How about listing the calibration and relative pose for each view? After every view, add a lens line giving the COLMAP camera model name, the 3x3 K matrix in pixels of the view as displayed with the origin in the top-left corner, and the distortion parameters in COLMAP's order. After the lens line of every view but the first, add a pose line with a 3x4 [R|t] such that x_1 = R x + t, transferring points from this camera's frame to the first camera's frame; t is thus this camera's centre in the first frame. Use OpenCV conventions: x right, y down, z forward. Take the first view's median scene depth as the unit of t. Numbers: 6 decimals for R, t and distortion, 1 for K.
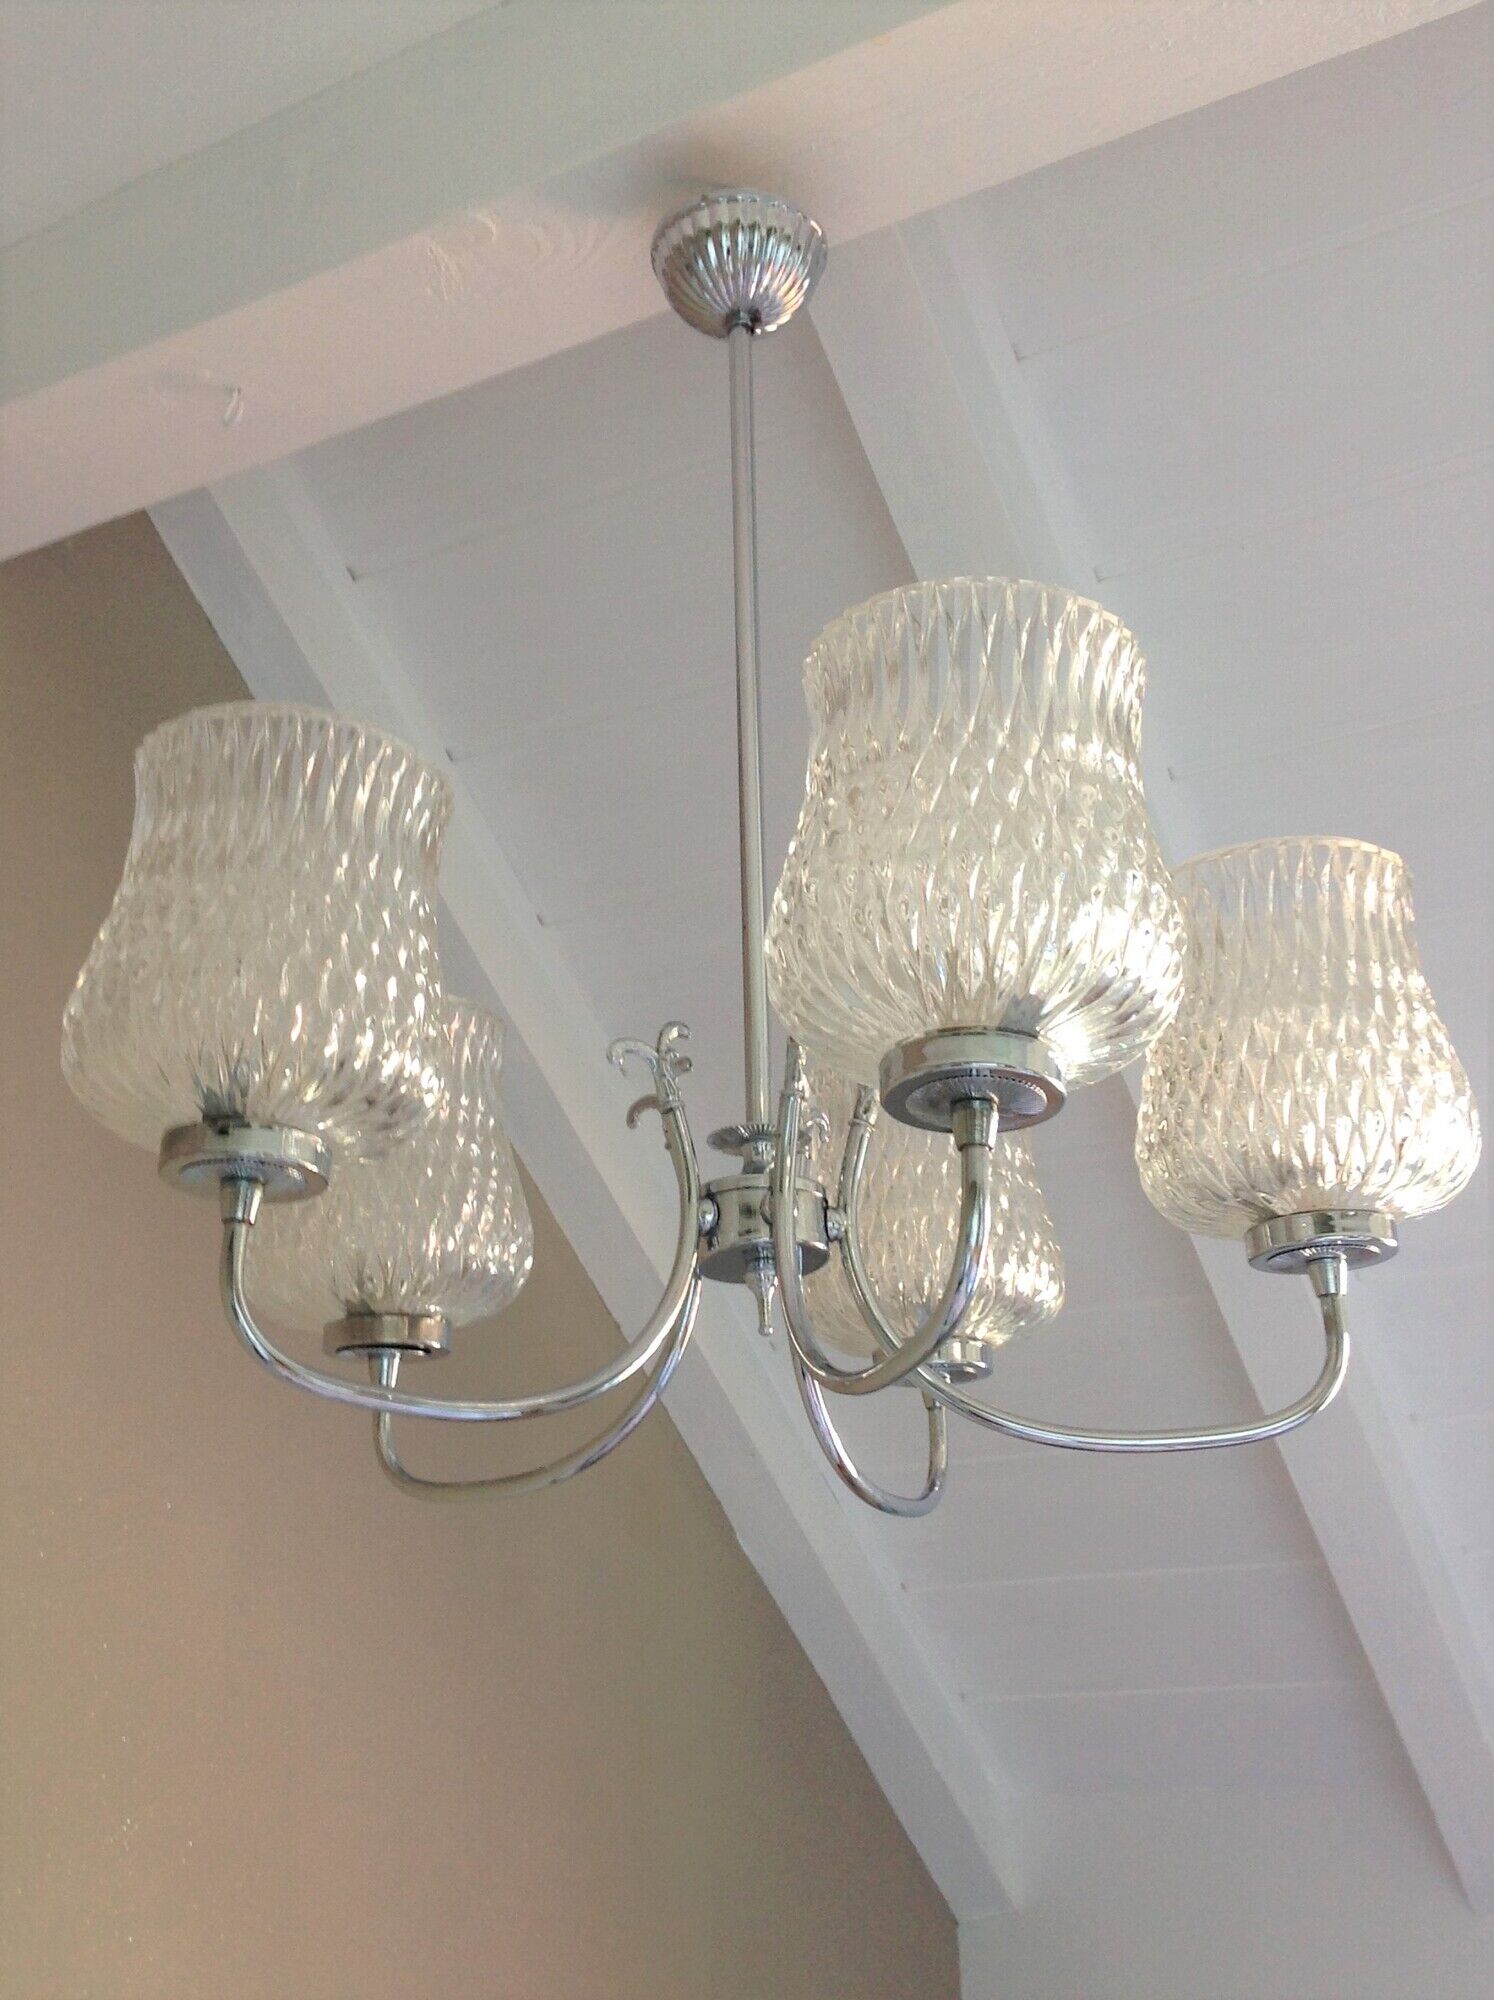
lens RADIAL K [[2364.2, 0, 747.0], [0, 2364.2, 1000.0], [0, 0, 1]] dist [0.134752, -0.000956]
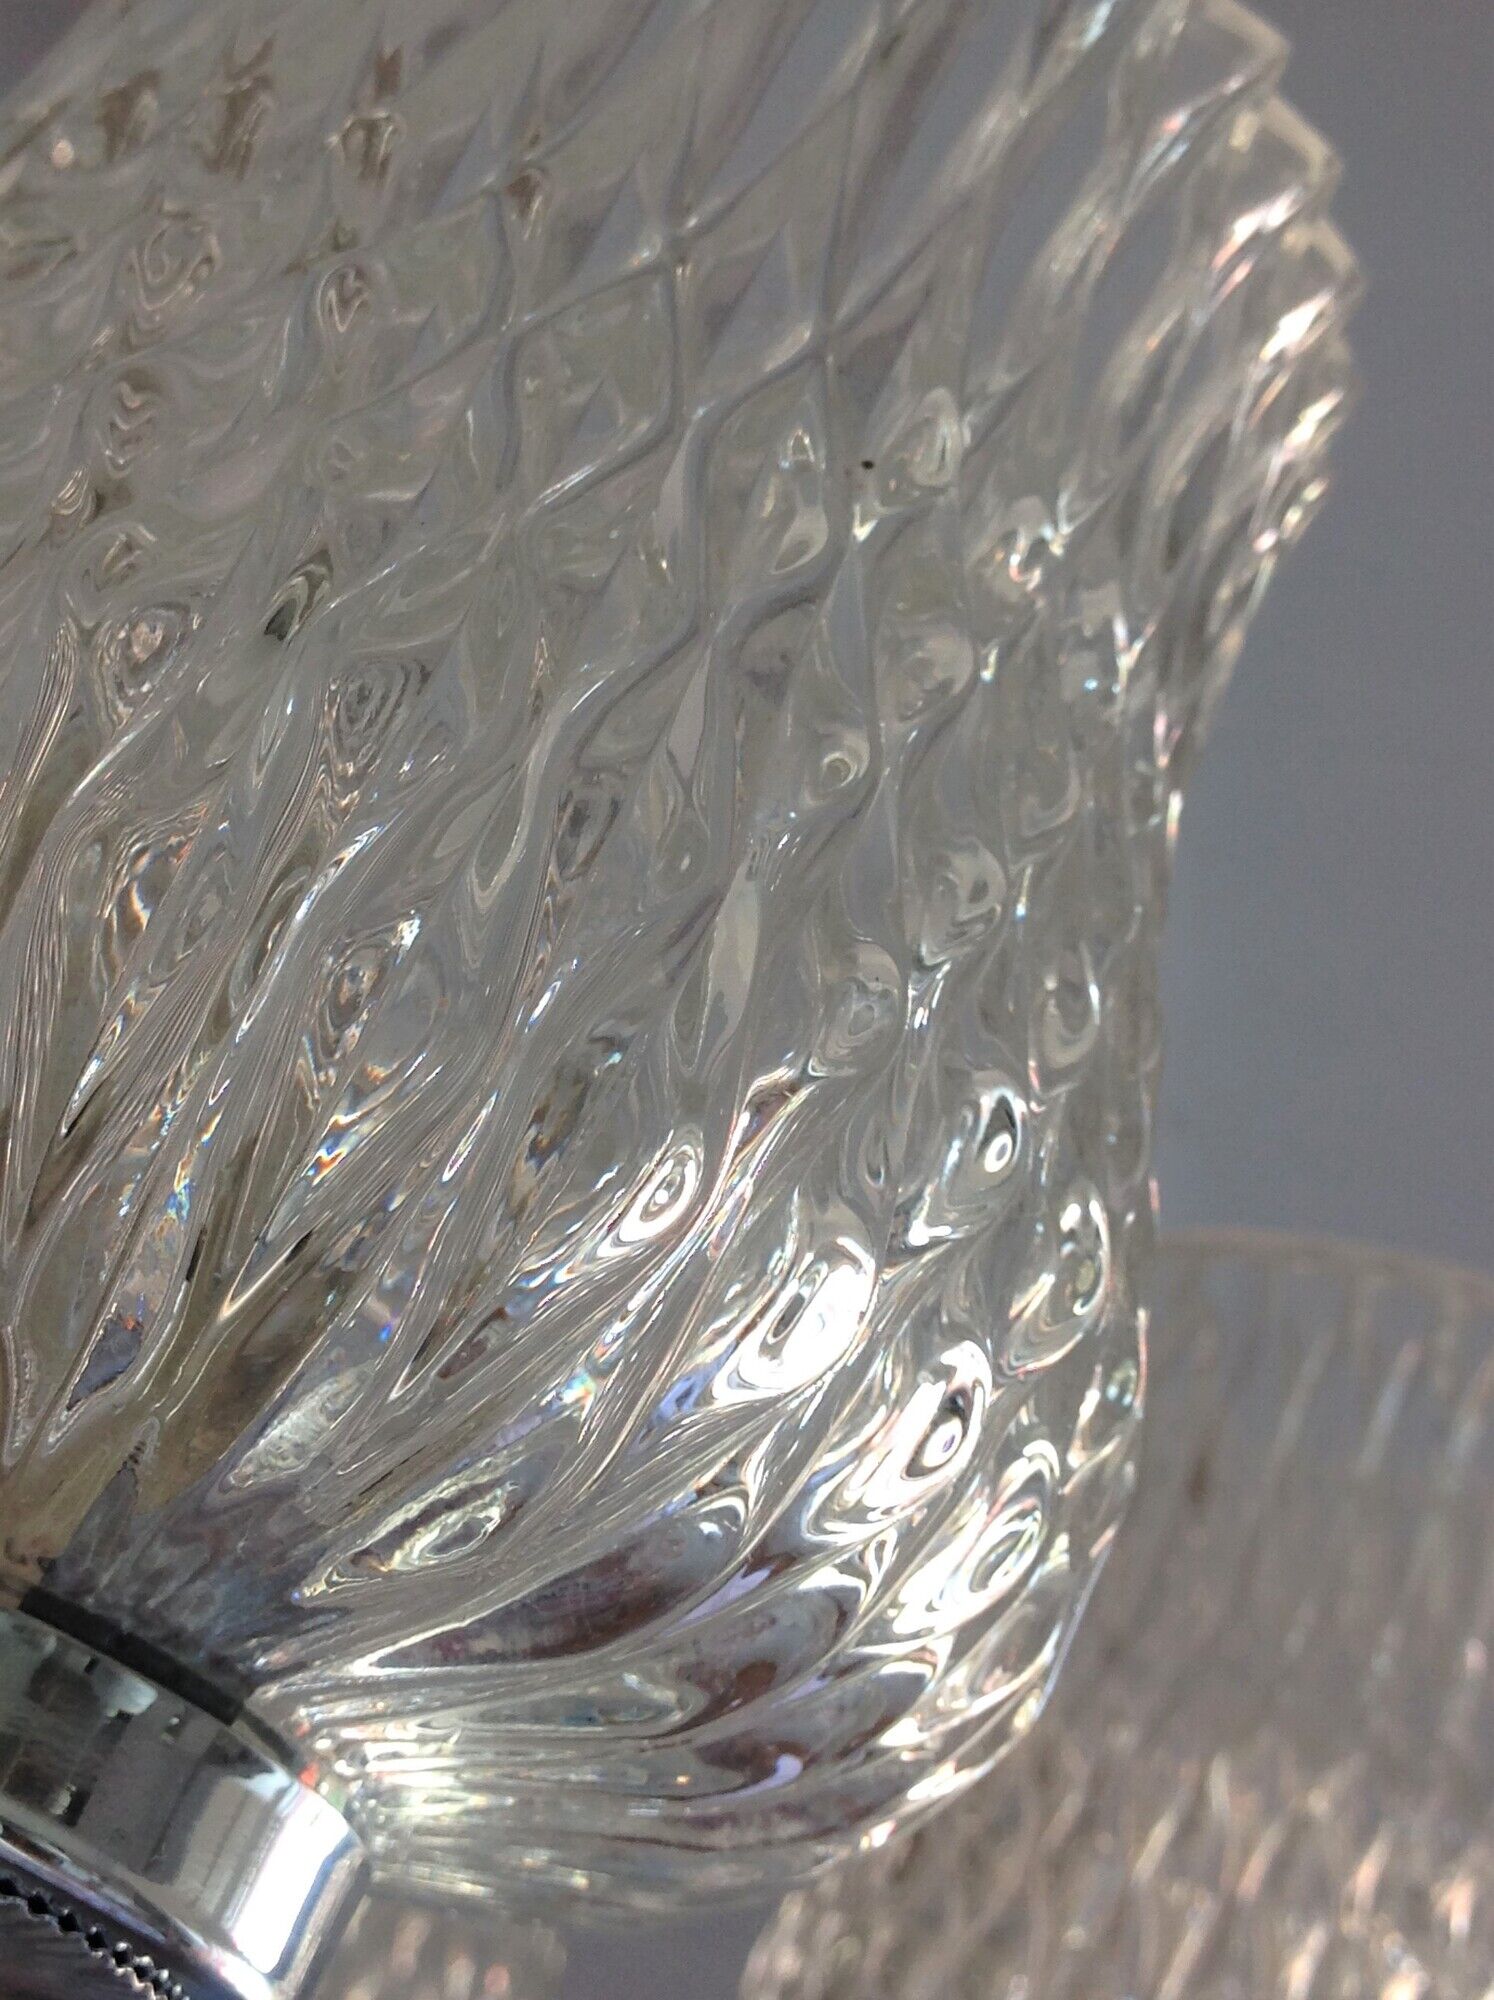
lens RADIAL K [[2770.1, 0, 747.0], [0, 2770.1, 1000.0], [0, 0, 1]] dist [0.184421, -0.007912]
pose [[0.928911, 0.369669, 0.021660, 0.107724], [-0.365298, 0.924373, -0.109965, -0.021876], [-0.060673, 0.094235, 0.993699, 0.614935]]
